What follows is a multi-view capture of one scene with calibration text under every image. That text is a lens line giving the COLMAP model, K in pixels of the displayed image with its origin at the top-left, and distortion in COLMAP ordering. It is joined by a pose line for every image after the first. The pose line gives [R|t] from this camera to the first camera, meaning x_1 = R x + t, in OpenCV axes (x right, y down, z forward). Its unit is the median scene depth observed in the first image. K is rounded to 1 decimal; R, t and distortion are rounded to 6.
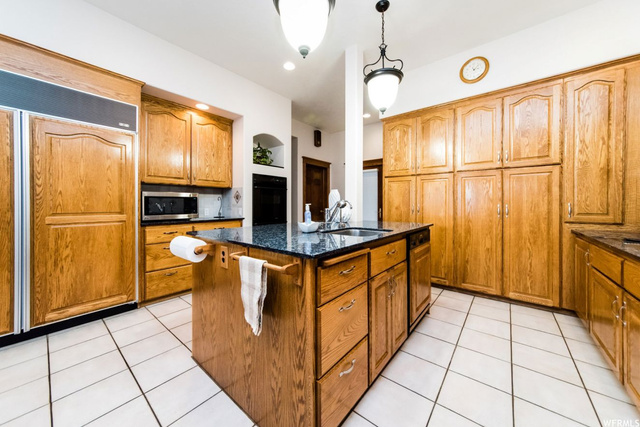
lens RADIAL K [[222.2, 0, 313.2], [0, 222.2, 202.1], [0, 0, 1]] dist [-0.000174, 0.001030]
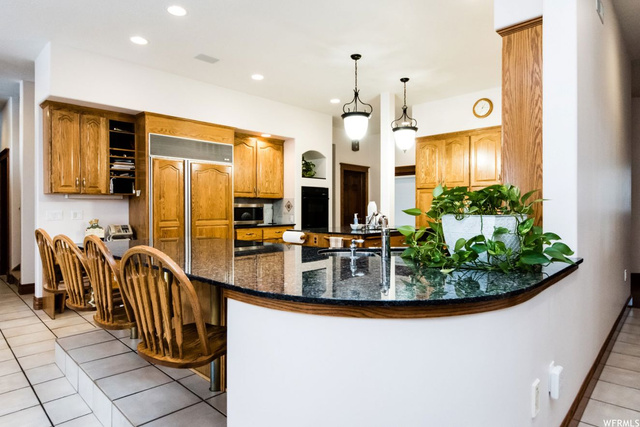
lens RADIAL K [[326.5, 0, 311.6], [0, 326.5, 208.8], [0, 0, 1]] dist [0.004089, 0.001651]
pose [[0.995360, -0.002018, -0.096196, -0.078076], [0.002869, 0.999958, 0.008713, -0.033990], [0.096174, -0.008949, 0.995324, -0.996902]]
